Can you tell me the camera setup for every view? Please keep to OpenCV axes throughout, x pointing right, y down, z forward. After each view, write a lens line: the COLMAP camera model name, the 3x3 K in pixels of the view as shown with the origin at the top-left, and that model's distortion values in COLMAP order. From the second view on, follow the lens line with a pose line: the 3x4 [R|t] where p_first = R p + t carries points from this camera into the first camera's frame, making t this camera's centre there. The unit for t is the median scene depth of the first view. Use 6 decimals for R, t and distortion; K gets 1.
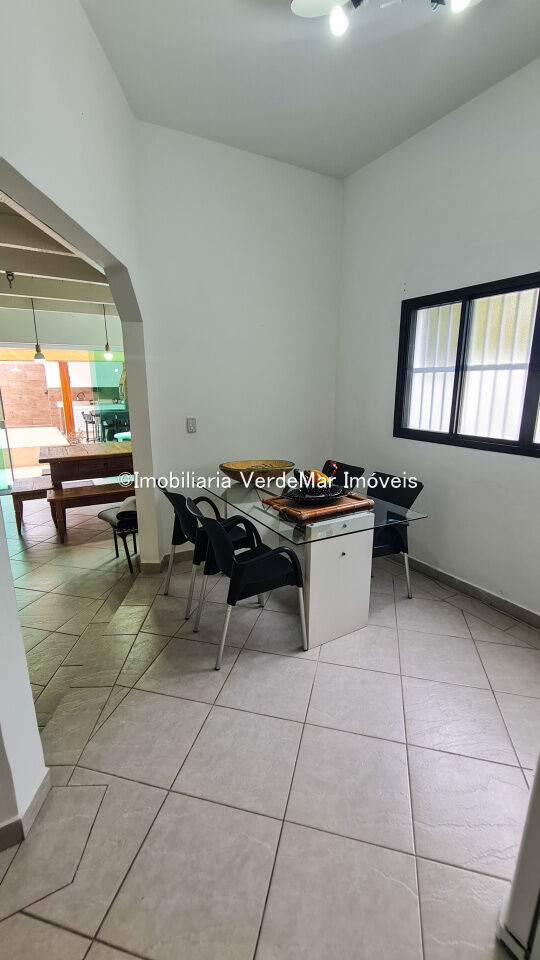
lens RADIAL K [[407.0, 0, 270.0], [0, 407.0, 480.0], [0, 0, 1]] dist [0.001324, -0.000557]
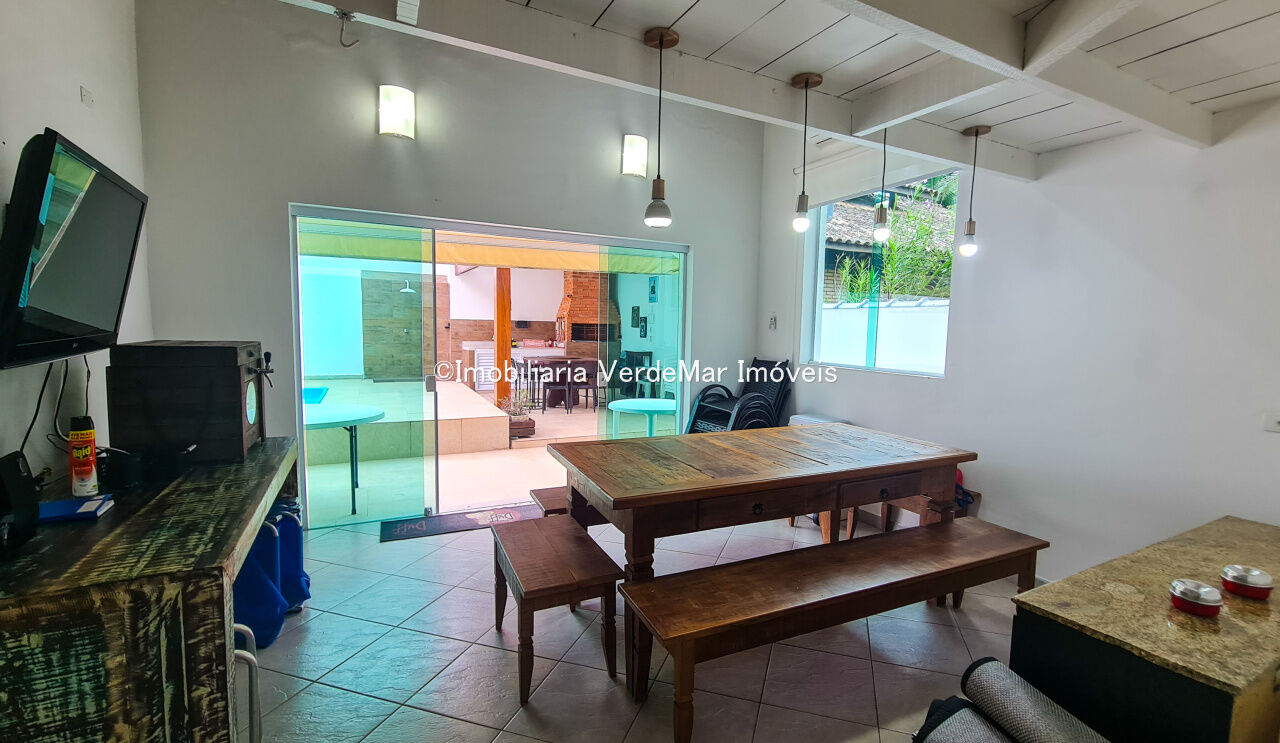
lens RADIAL K [[554.0, 0, 674.2], [0, 554.0, 372.9], [0, 0, 1]] dist [0.001257, 0.000190]
pose [[0.999081, 0.028835, -0.031718, -0.167236], [-0.033217, 0.988481, -0.147658, -0.028248], [0.027095, 0.148576, 0.988530, 0.168397]]
